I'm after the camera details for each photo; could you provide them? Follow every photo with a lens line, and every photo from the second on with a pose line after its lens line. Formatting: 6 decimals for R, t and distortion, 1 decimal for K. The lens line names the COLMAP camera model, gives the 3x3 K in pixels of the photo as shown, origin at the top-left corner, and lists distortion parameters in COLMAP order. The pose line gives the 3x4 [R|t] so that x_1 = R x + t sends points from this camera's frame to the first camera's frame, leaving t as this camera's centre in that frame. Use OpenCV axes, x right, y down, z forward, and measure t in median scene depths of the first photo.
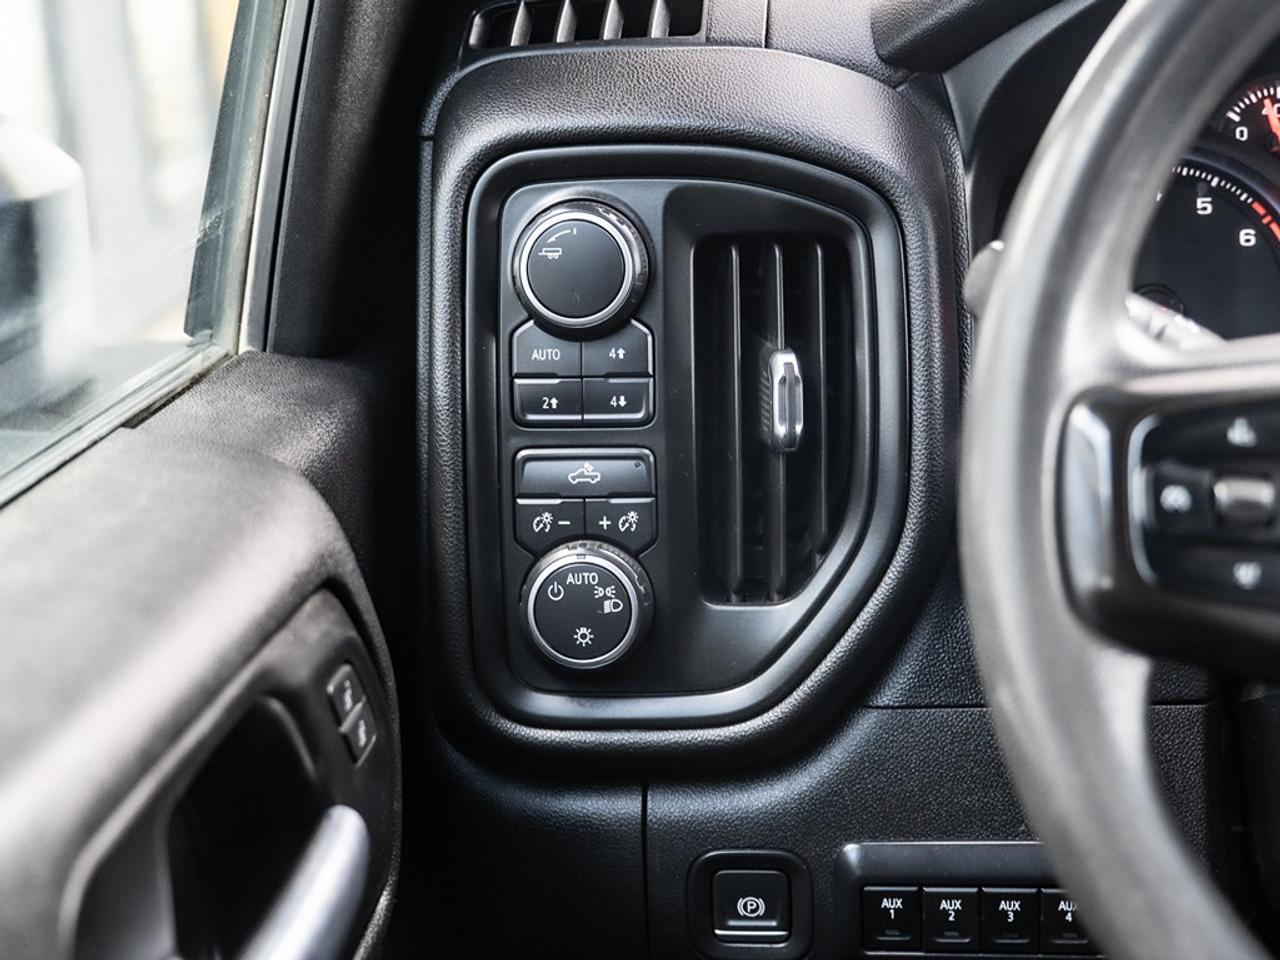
lens RADIAL K [[2248.4, 0, 670.3], [0, 2248.4, 446.9], [0, 0, 1]] dist [0.038828, 0.000000]
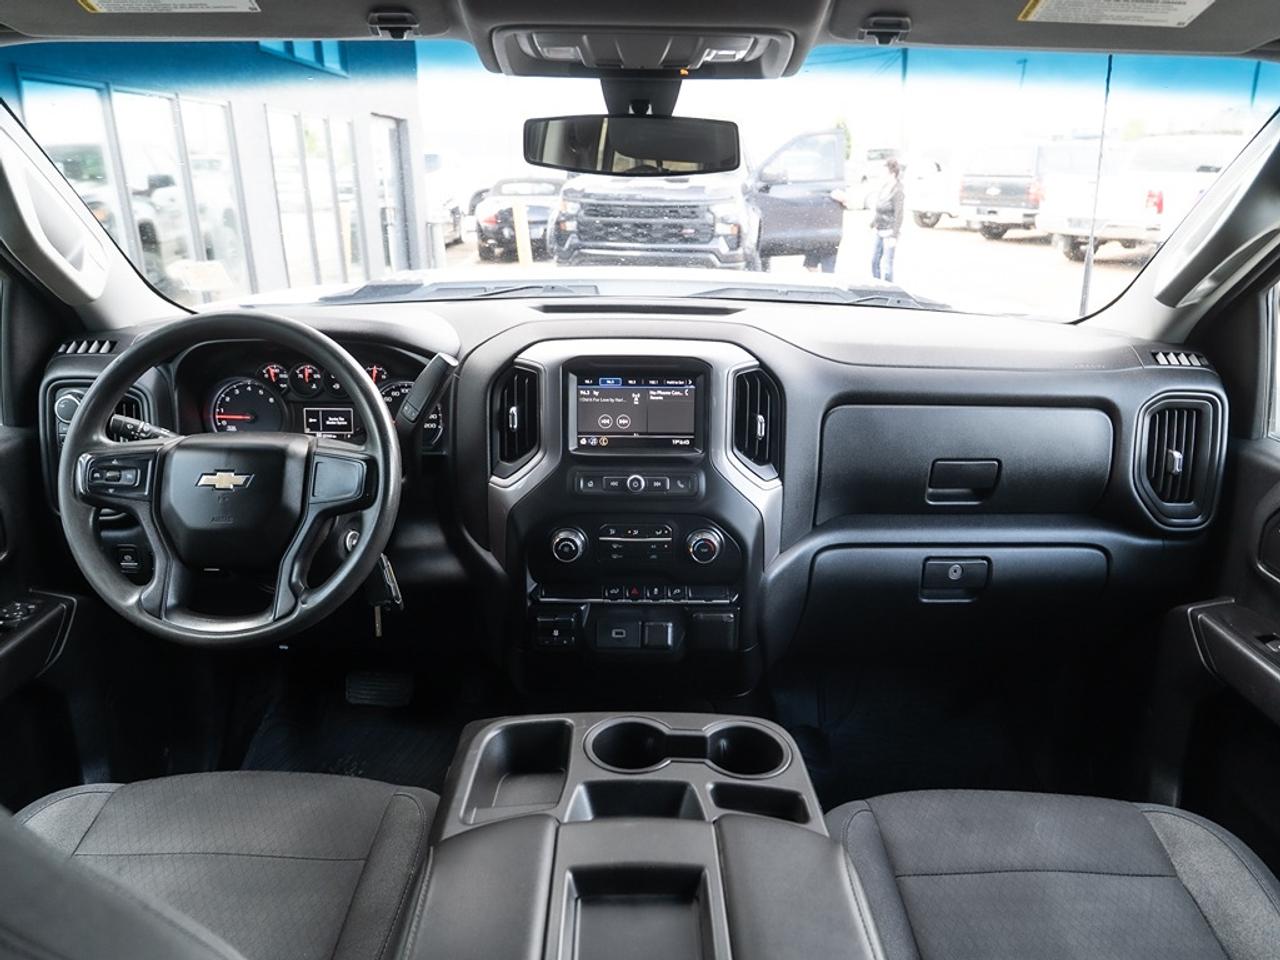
lens RADIAL K [[806.6, 0, 630.5], [0, 806.6, 454.1], [0, 0, 1]] dist [-0.011145, -0.002206]
pose [[0.993727, 0.017691, 0.110427, 0.831815], [-0.024506, 0.997858, 0.060662, -0.110187], [-0.109117, -0.062987, 0.992031, -0.615928]]
